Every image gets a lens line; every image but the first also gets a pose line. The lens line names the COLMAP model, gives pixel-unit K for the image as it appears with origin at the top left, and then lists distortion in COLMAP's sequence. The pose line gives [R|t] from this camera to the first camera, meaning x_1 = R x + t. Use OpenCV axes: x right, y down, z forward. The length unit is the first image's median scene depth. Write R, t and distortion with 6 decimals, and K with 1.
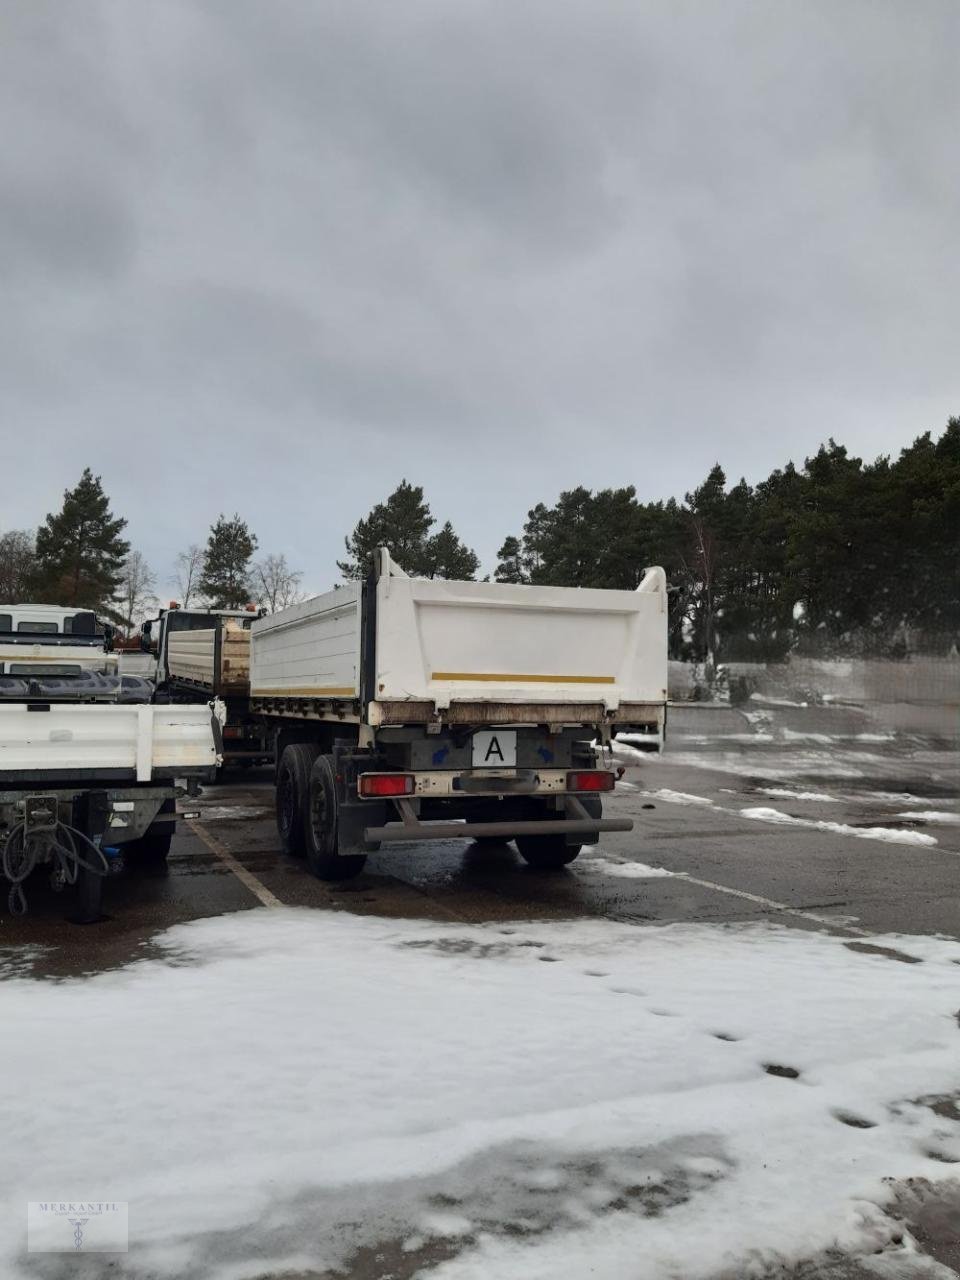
lens RADIAL K [[938.5, 0, 469.0], [0, 938.5, 634.6], [0, 0, 1]] dist [0.019997, -0.005882]
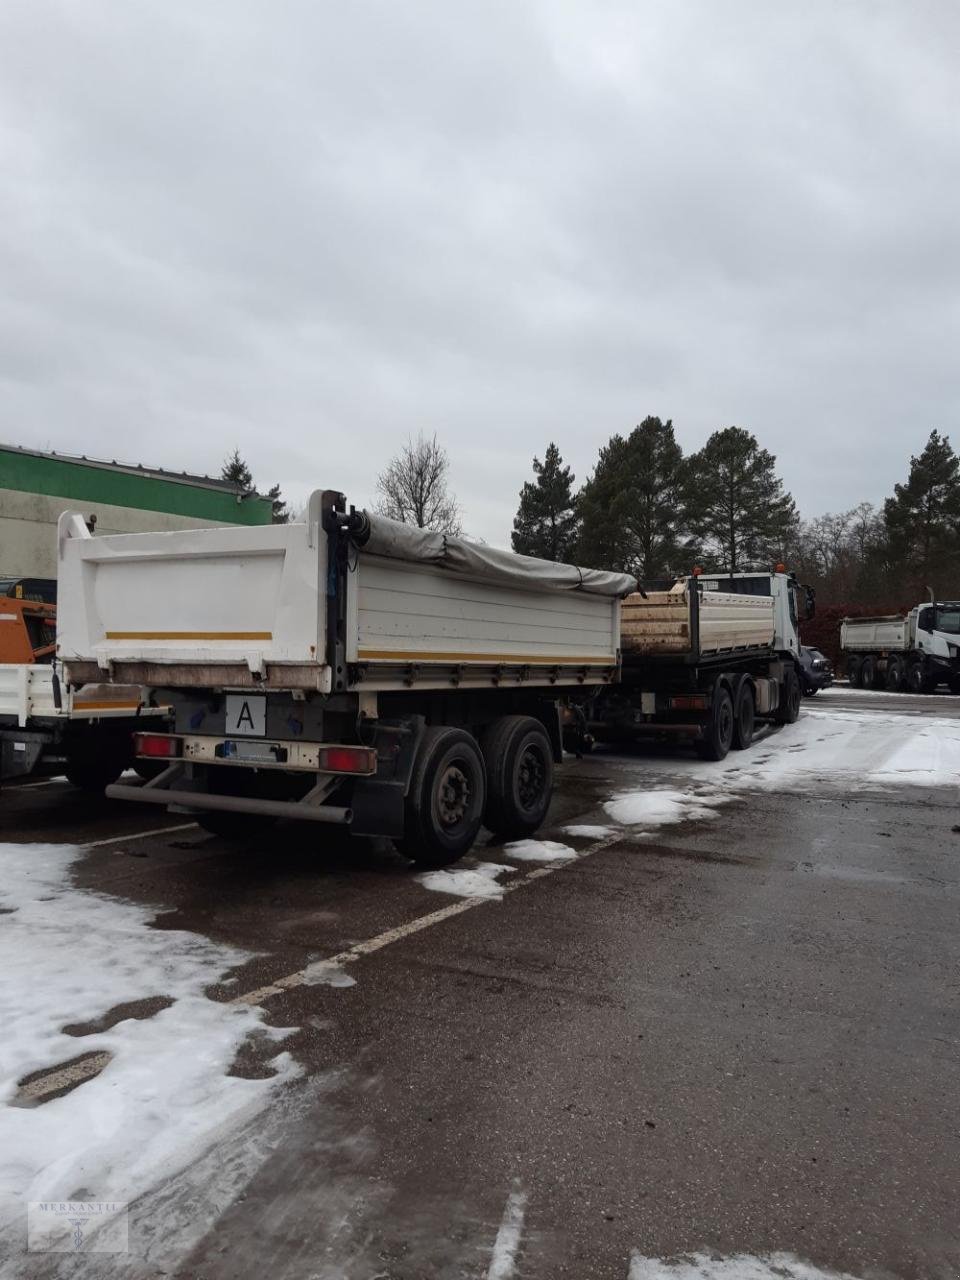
lens RADIAL K [[938.5, 0, 476.2], [0, 938.5, 649.1], [0, 0, 1]] dist [0.019997, -0.005882]
pose [[0.643675, -0.011513, -0.765213, 0.874211], [0.045849, 0.998671, 0.023542, 0.048143], [0.763925, -0.050238, 0.643347, 0.602933]]
